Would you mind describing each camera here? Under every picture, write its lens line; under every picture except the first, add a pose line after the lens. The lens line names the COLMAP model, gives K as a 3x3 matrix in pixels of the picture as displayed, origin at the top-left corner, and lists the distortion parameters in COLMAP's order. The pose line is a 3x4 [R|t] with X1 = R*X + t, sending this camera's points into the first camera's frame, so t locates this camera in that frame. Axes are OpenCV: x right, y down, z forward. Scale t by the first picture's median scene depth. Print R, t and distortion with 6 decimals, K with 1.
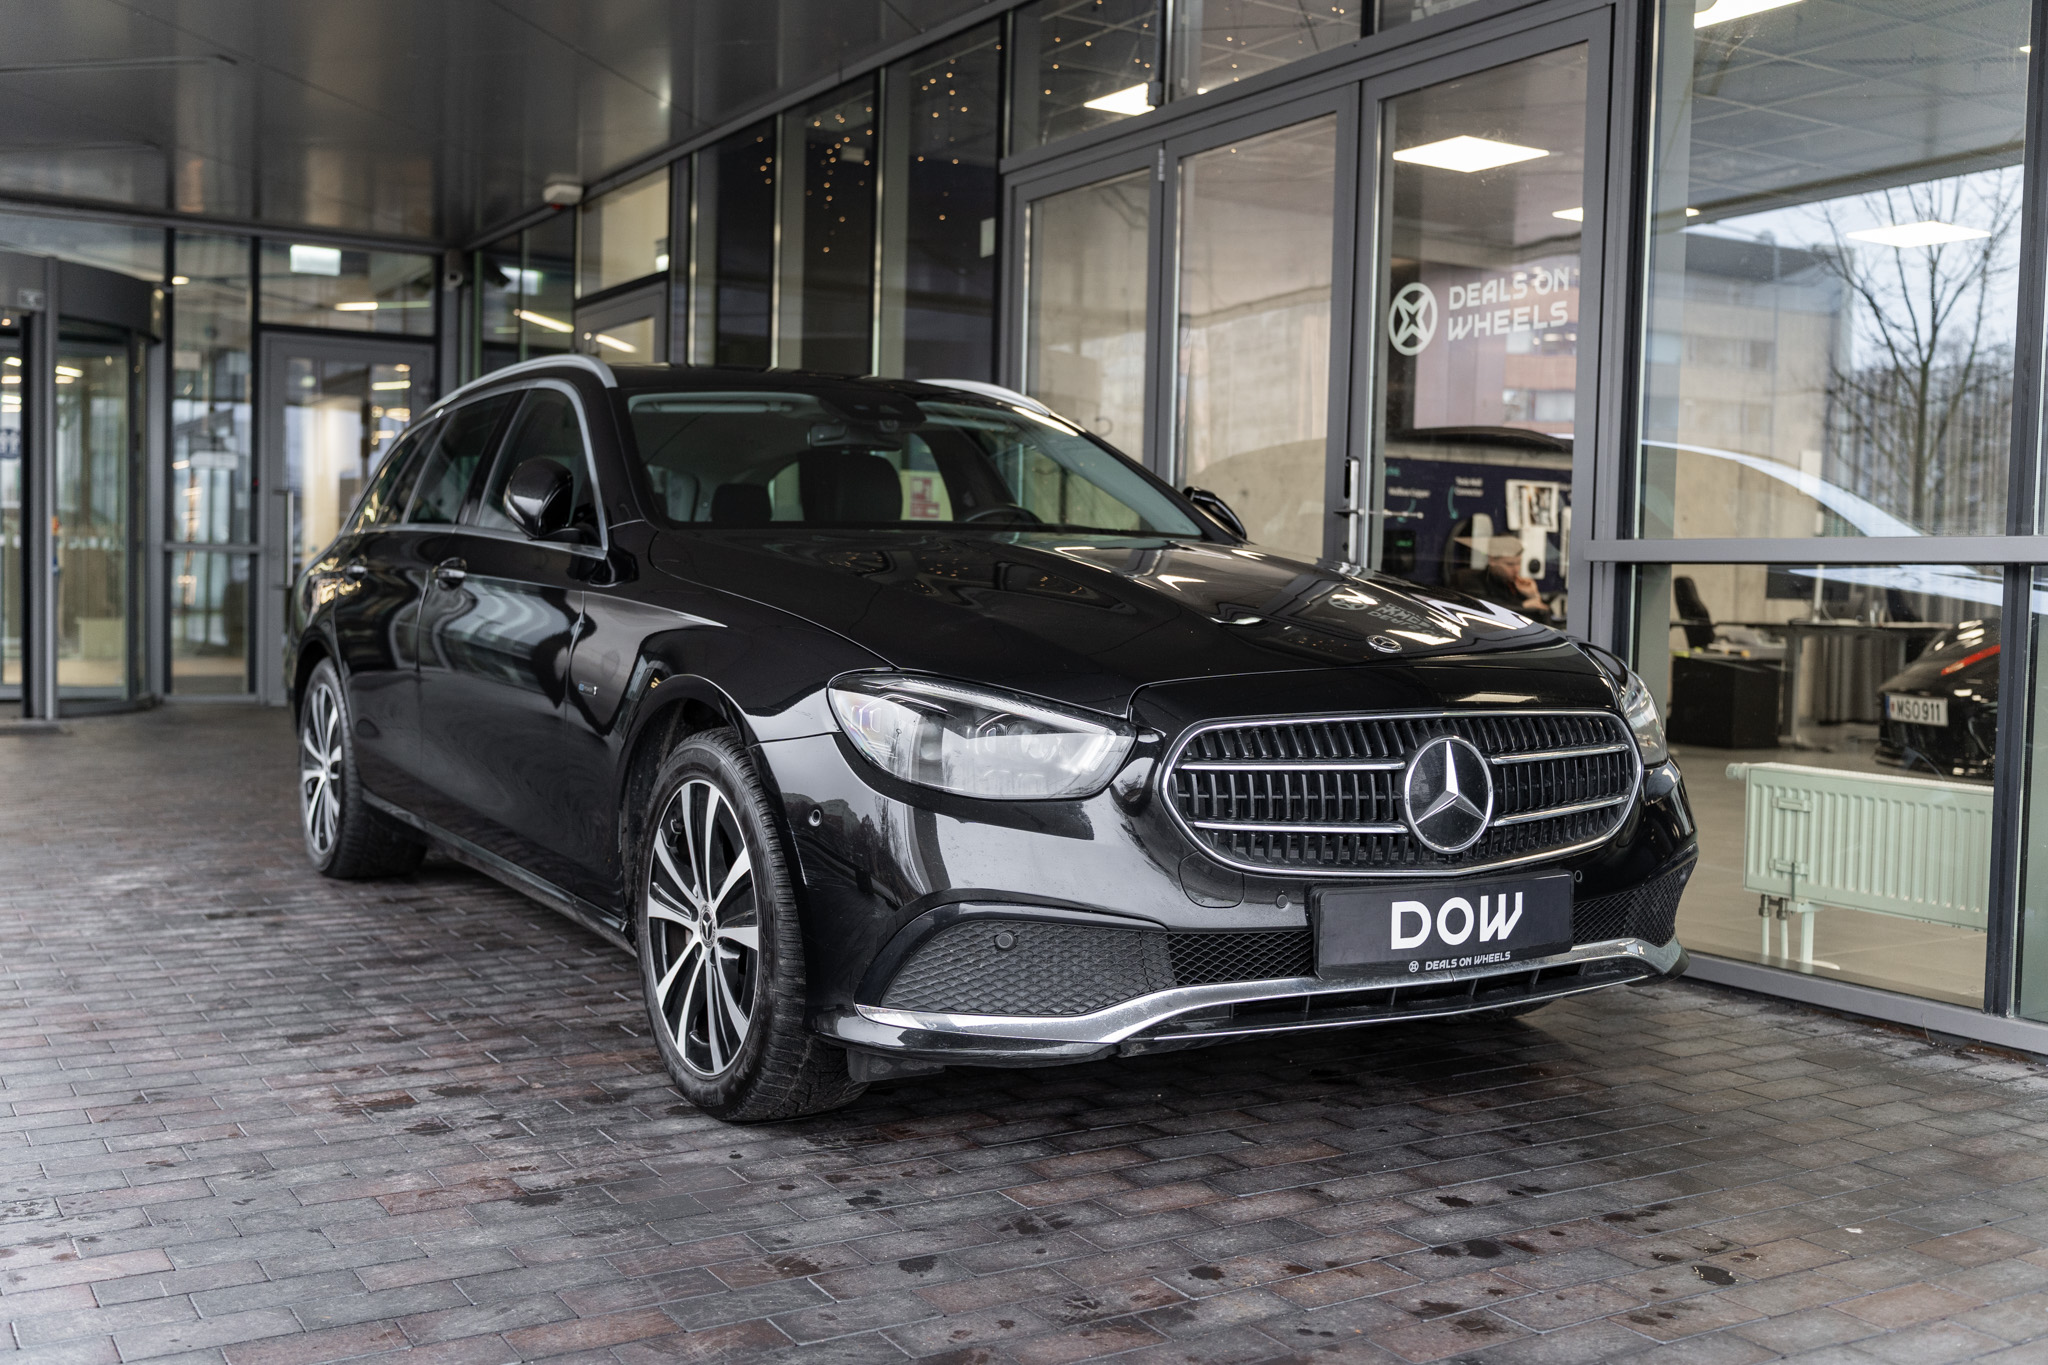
lens RADIAL K [[1999.3, 0, 1023.6], [0, 1999.3, 678.1], [0, 0, 1]] dist [-0.005570, 0.000000]
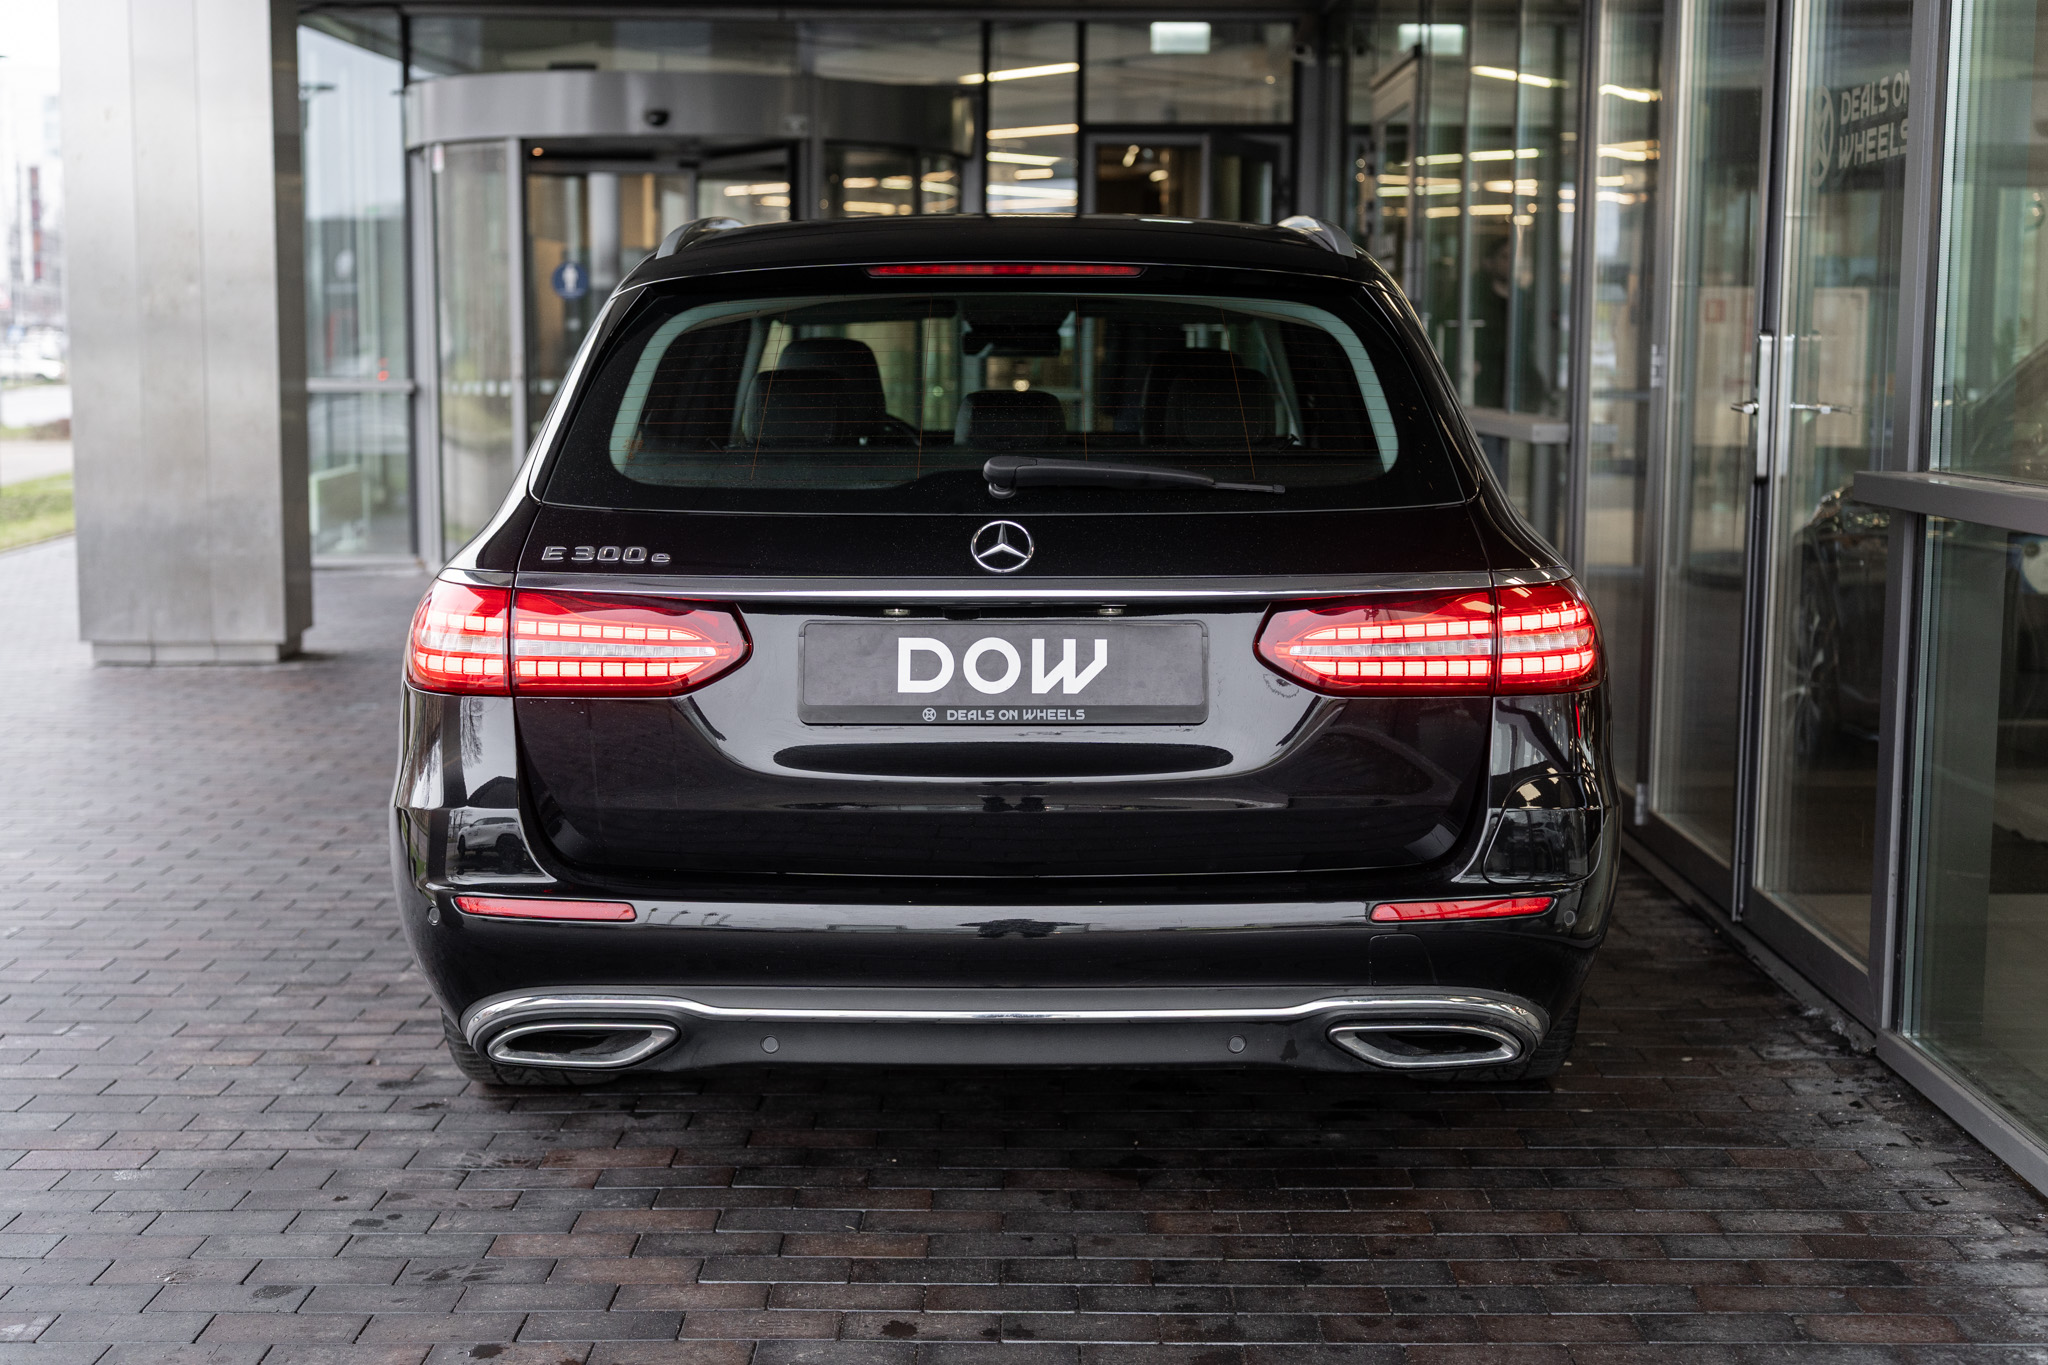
lens RADIAL K [[2626.3, 0, 1023.9], [0, 2626.3, 684.0], [0, 0, 1]] dist [0.029136, 0.000000]
pose [[0.859280, 0.047847, -0.509263, 0.803842], [-0.013280, 0.997367, 0.071298, -0.092621], [0.511334, -0.054502, 0.857652, 0.073775]]
